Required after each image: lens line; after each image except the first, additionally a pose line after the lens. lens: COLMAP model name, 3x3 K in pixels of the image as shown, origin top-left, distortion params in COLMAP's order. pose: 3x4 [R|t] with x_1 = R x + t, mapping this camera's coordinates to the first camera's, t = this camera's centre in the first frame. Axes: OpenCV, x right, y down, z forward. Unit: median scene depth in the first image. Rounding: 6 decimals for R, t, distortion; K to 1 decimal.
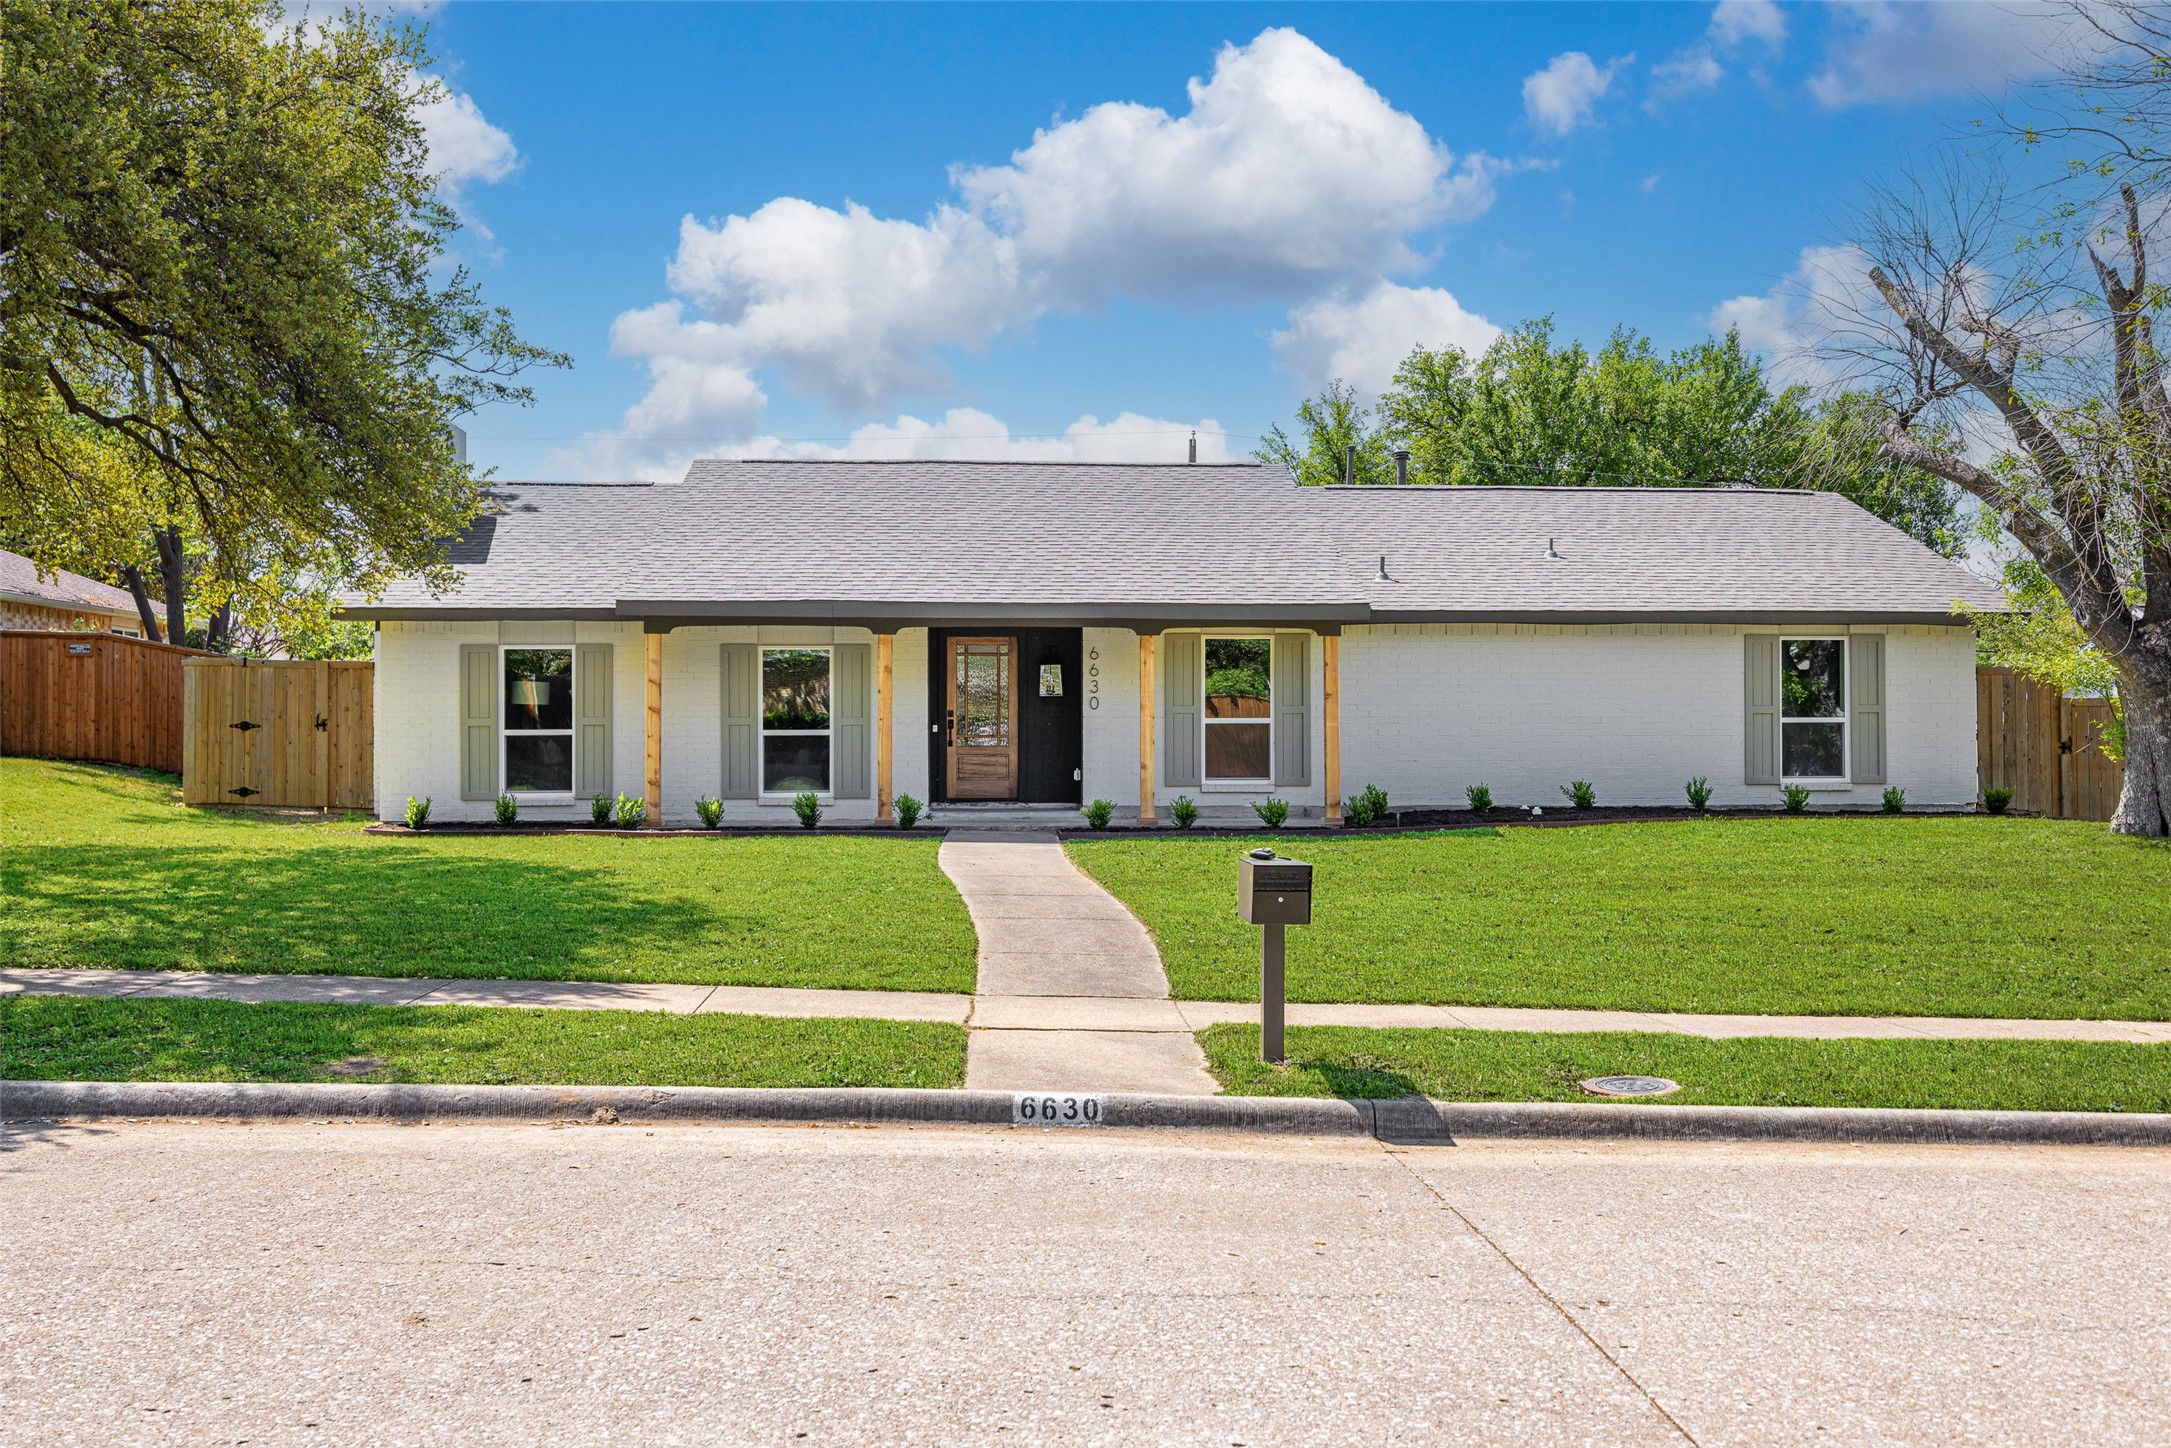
lens RADIAL K [[1962.4, 0, 1035.3], [0, 1962.4, 712.4], [0, 0, 1]] dist [0.053462, 0.008234]
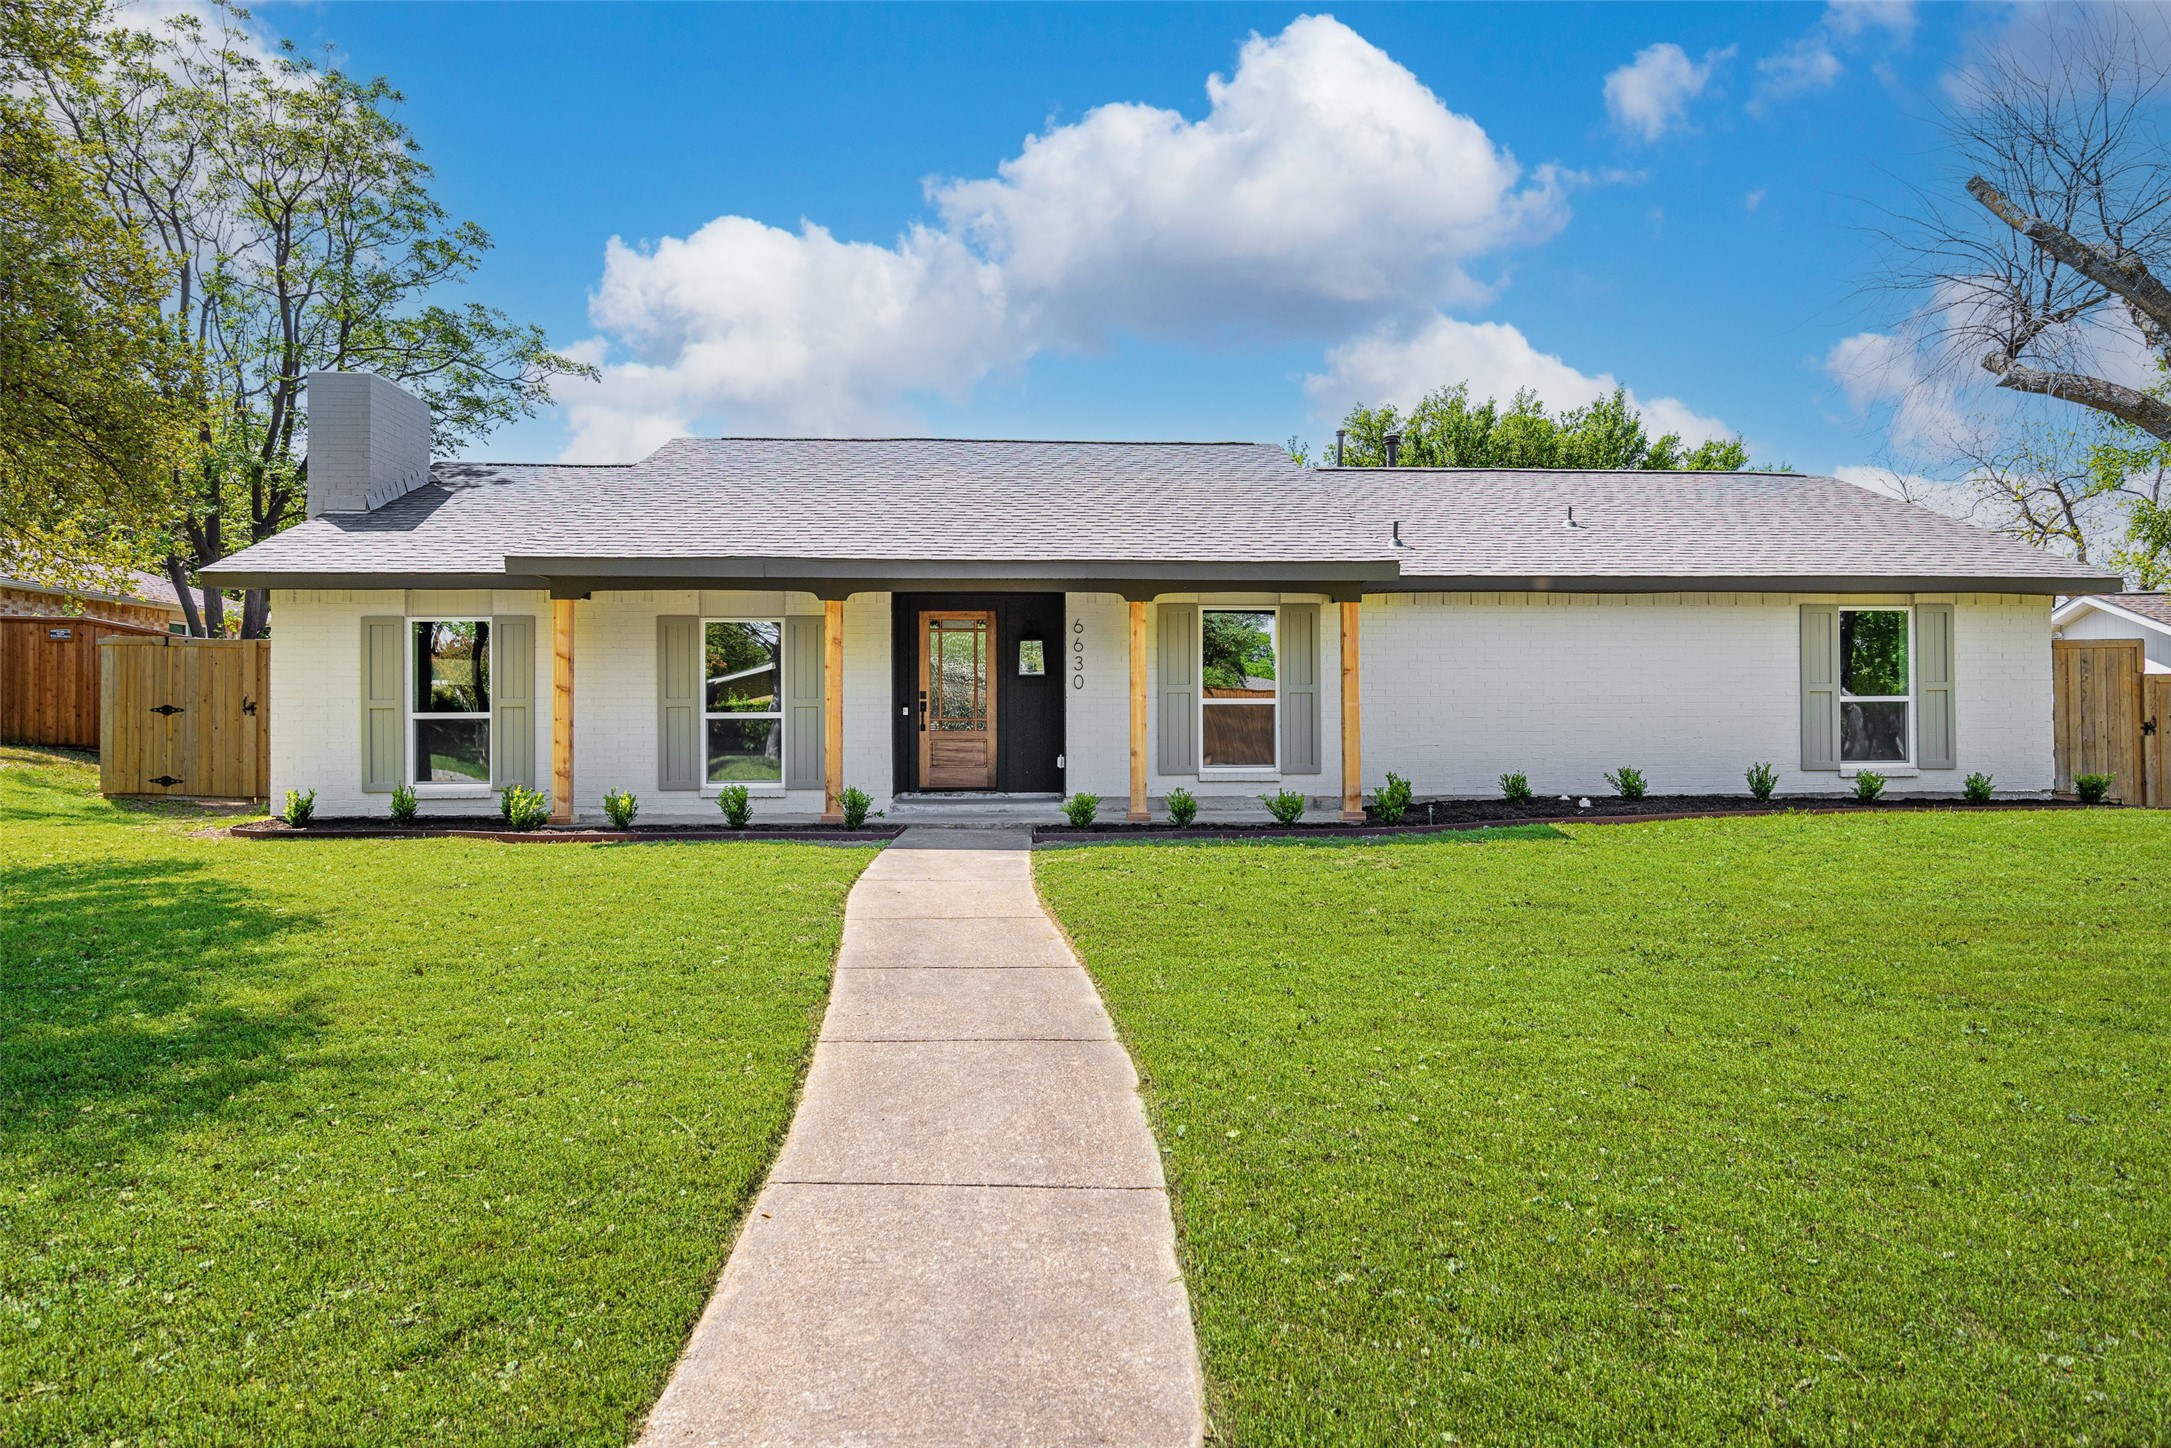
lens RADIAL K [[836.8, 0, 1084.6], [0, 836.8, 726.3], [0, 0, 1]] dist [0.002631, 0.000161]
pose [[0.999963, -0.002223, -0.008292, 0.035703], [0.002286, 0.999969, 0.007600, 0.012696], [0.008275, -0.007619, 0.999937, 0.617552]]
